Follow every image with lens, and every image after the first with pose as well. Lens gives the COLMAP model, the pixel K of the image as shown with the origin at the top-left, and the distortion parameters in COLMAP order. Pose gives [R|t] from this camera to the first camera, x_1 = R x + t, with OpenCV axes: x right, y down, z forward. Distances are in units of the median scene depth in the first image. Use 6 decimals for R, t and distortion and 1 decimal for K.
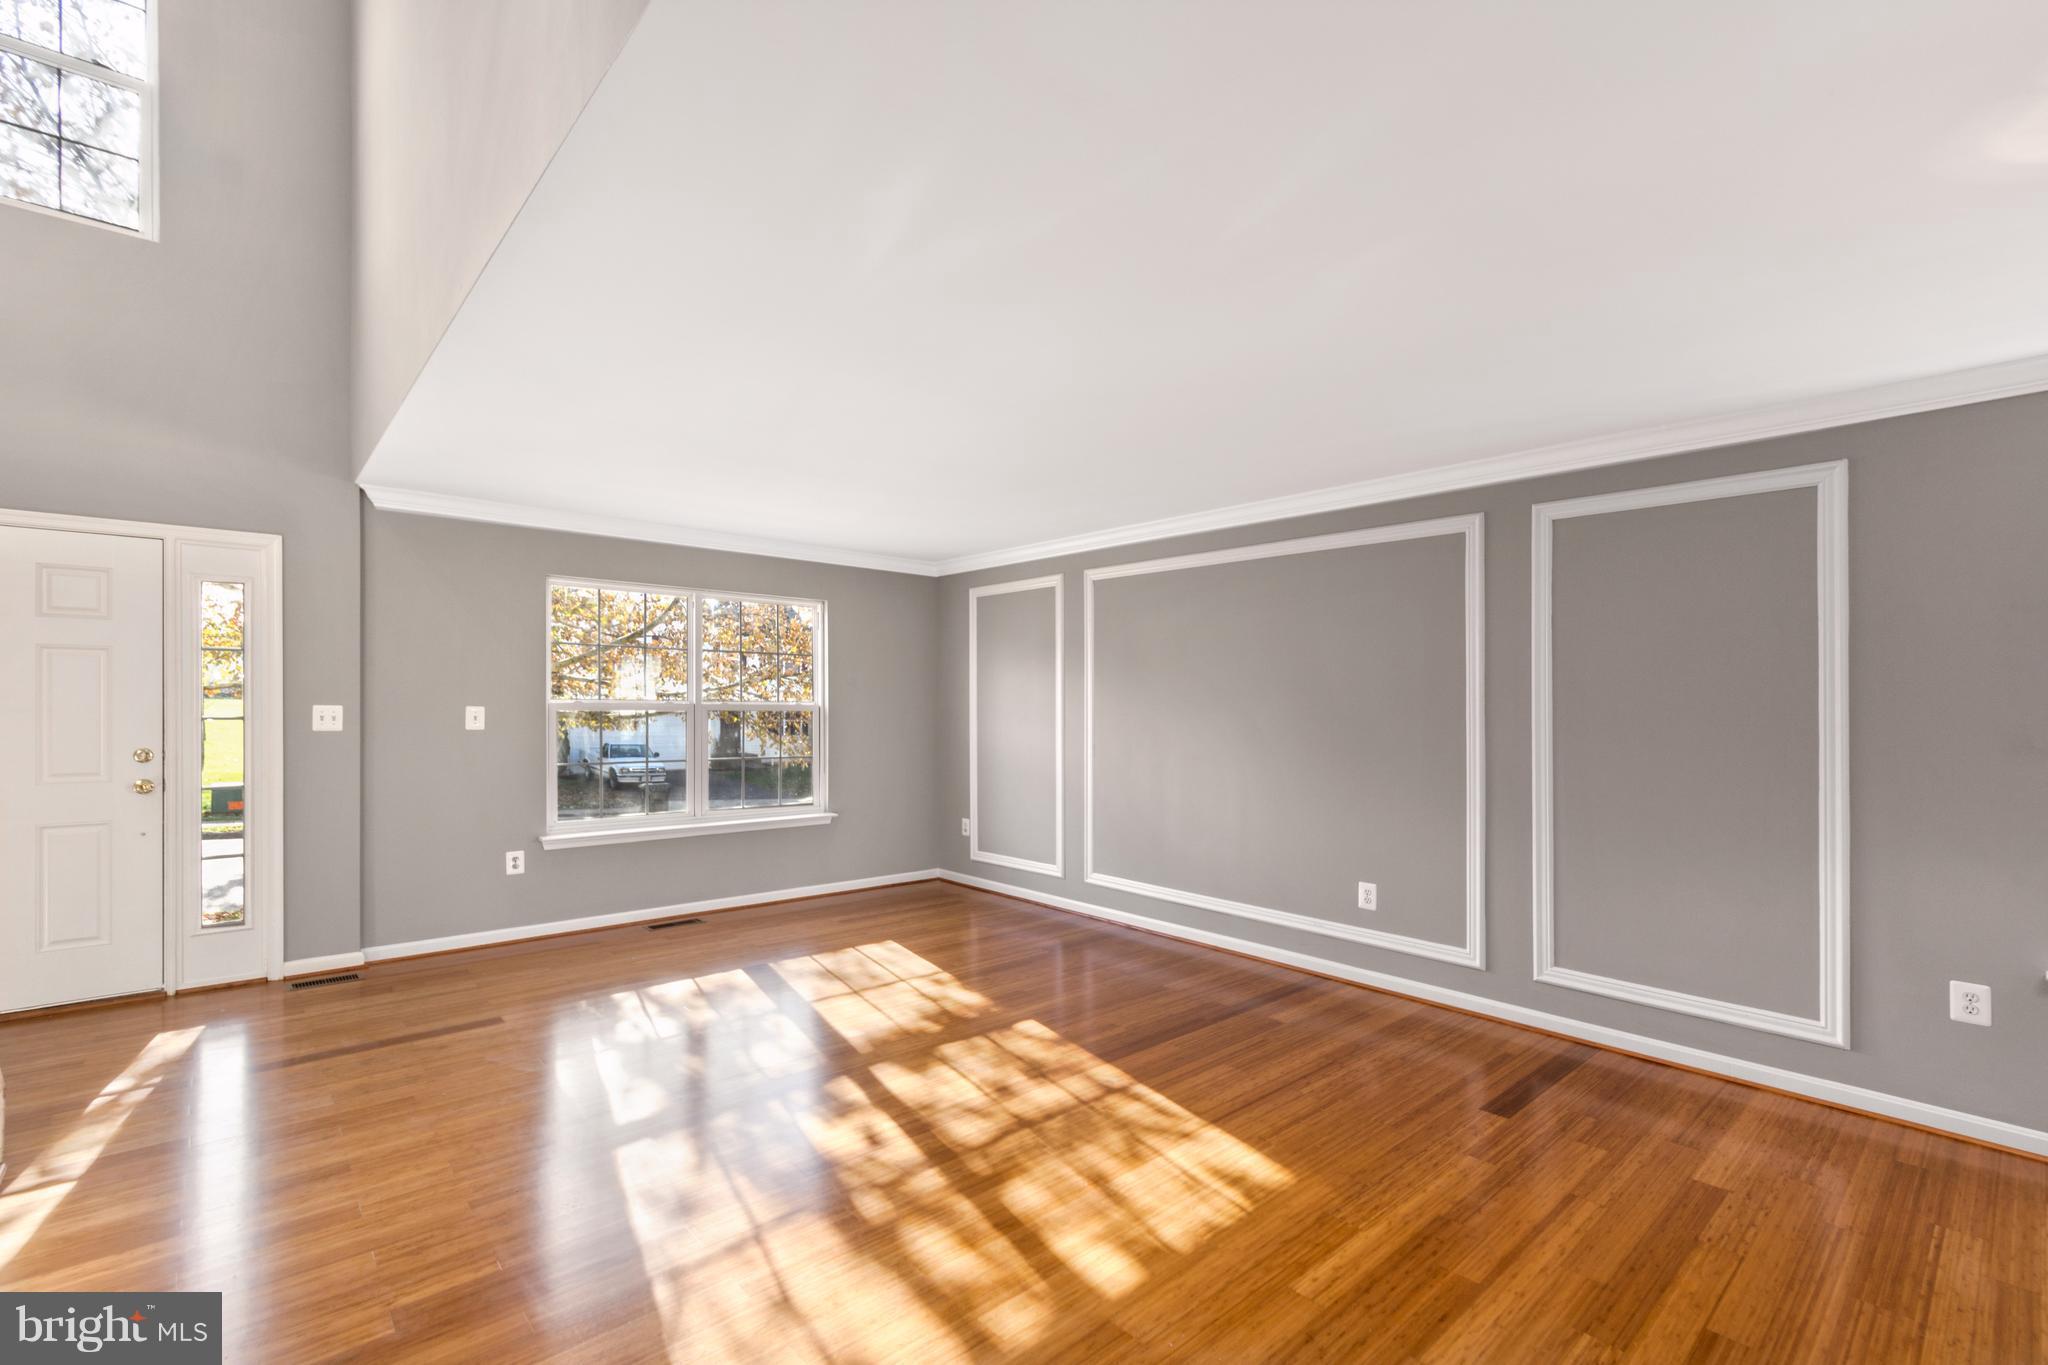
lens RADIAL K [[918.2, 0, 1009.4], [0, 918.2, 723.2], [0, 0, 1]] dist [0.014136, 0.000028]
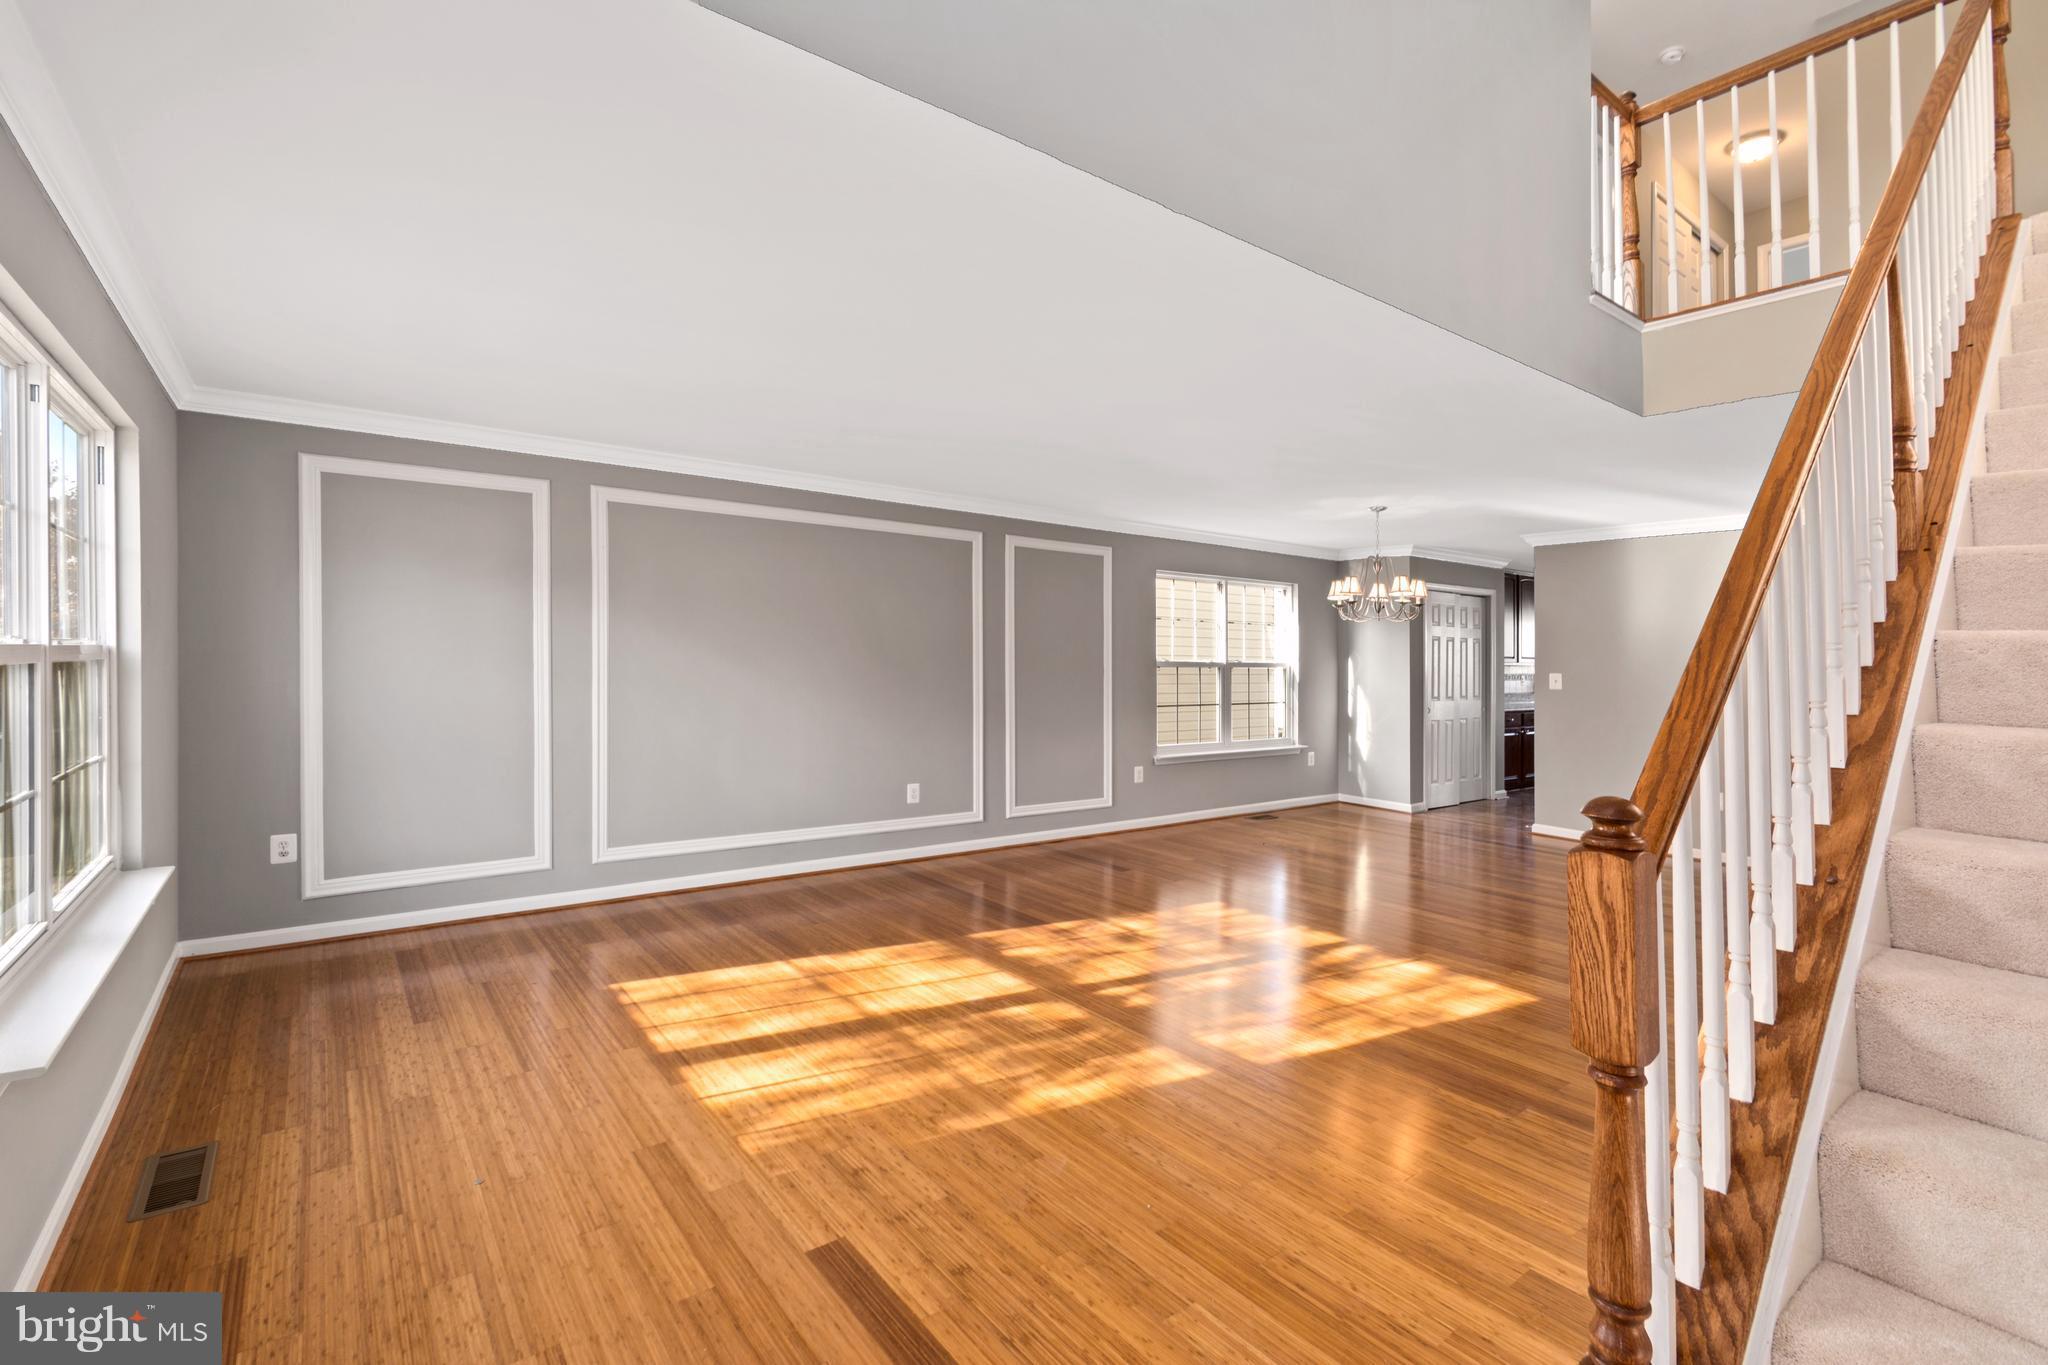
lens RADIAL K [[913.0, 0, 1024.0], [0, 913.0, 641.2], [0, 0, 1]] dist [-0.000889, -0.000028]
pose [[0.071550, 0.008115, 0.997404, -1.383308], [0.001776, 0.999964, -0.008263, -0.036773], [-0.997435, 0.002363, 0.071533, 1.085266]]
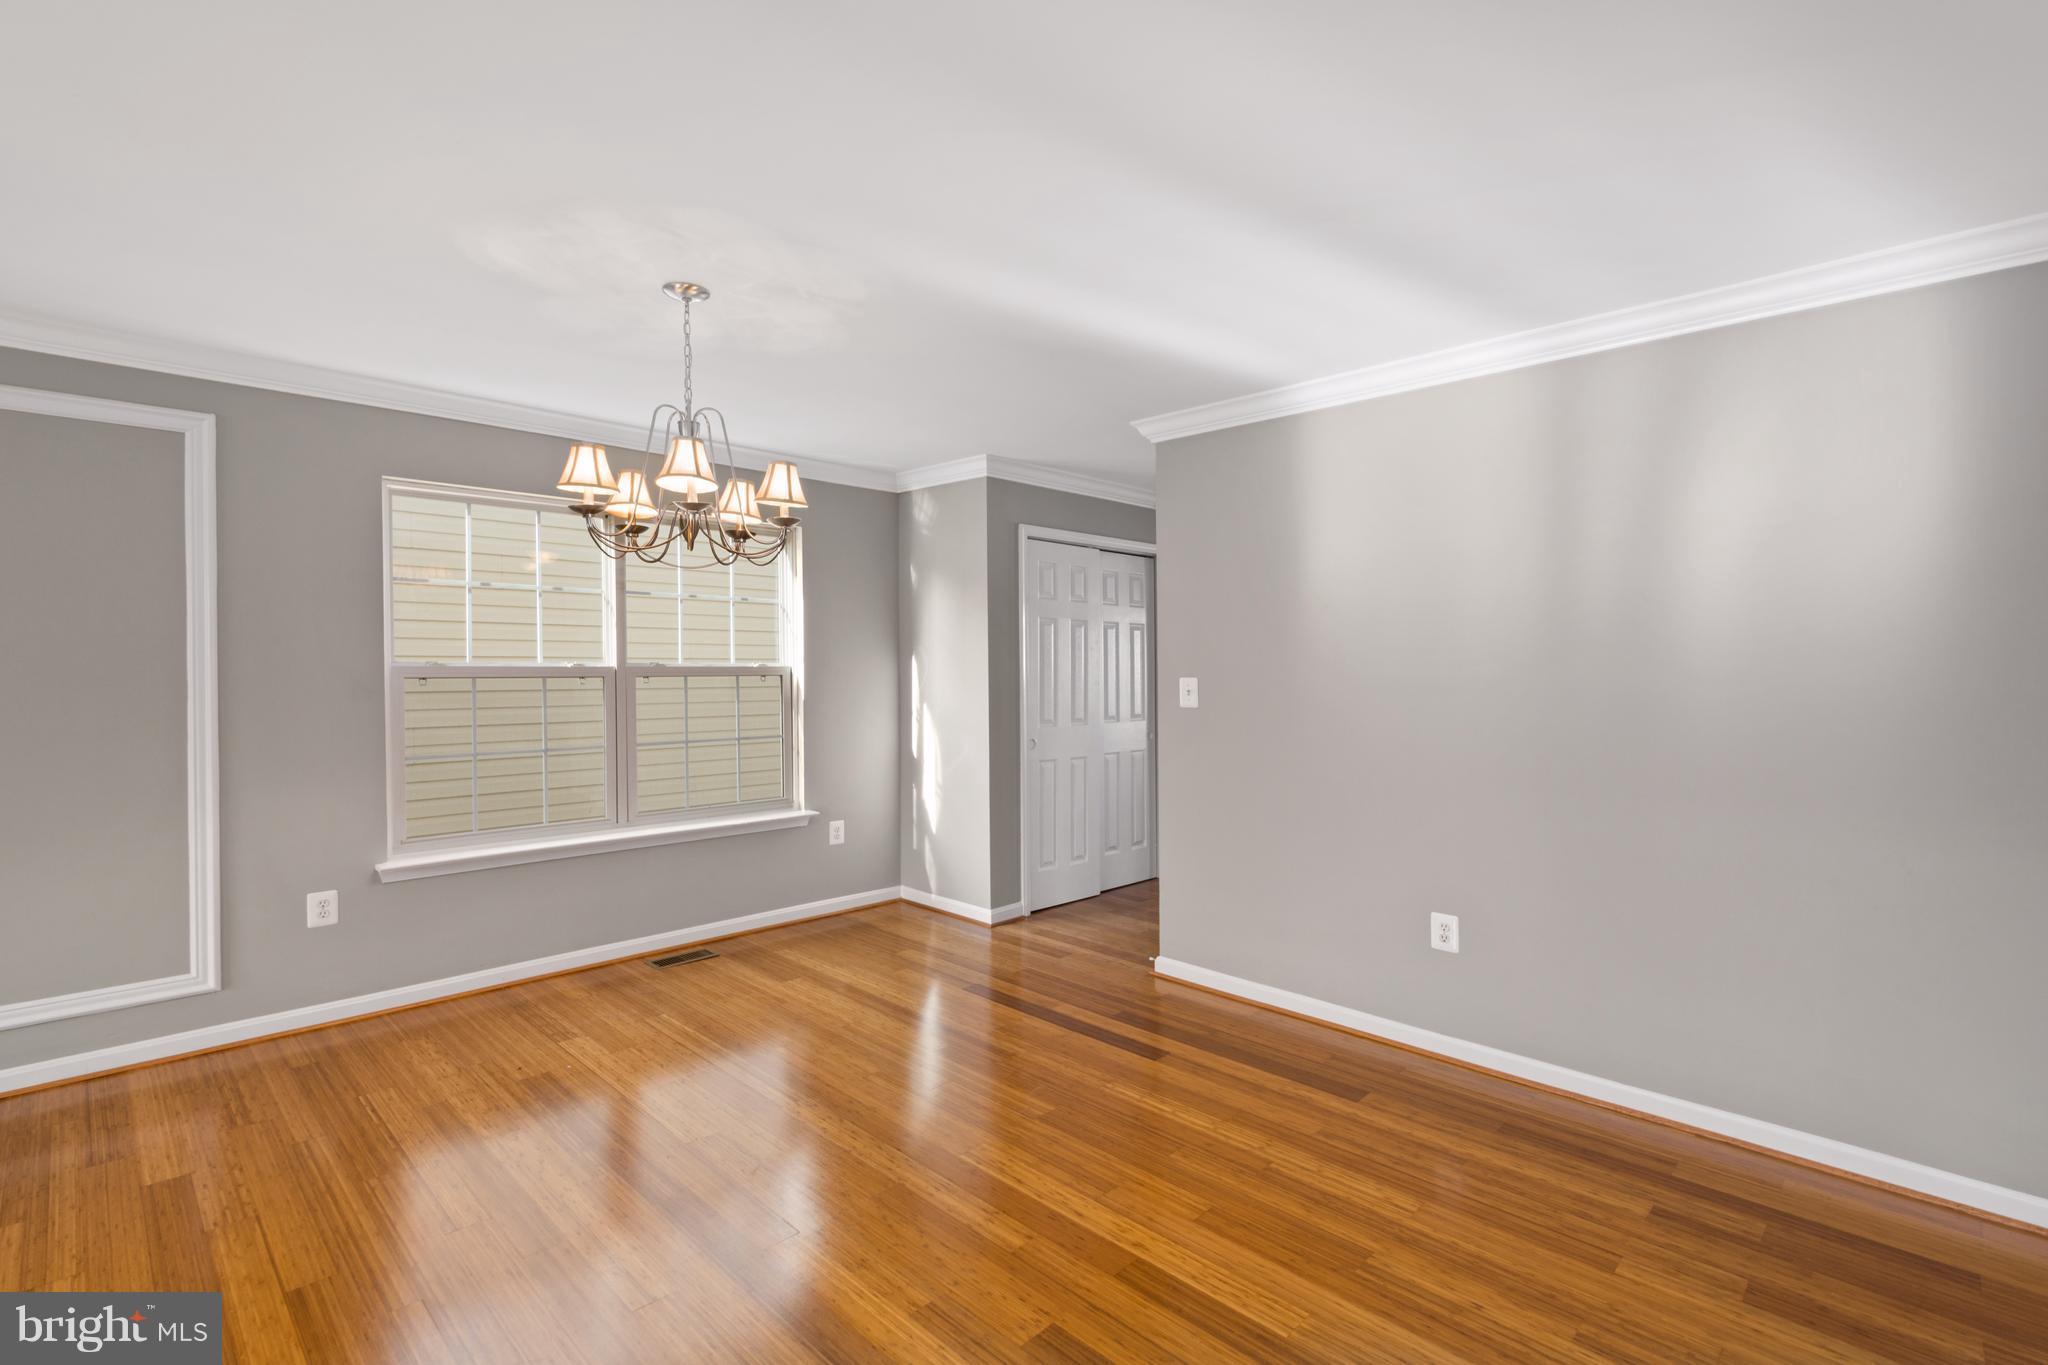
lens RADIAL K [[930.5, 0, 1014.5], [0, 930.5, 654.9], [0, 0, 1]] dist [-0.001265, -0.000198]
pose [[-0.061590, 0.002410, 0.998099, -0.180445], [0.016063, 0.999870, -0.001423, -0.003429], [-0.997972, 0.015944, -0.061620, 0.188569]]
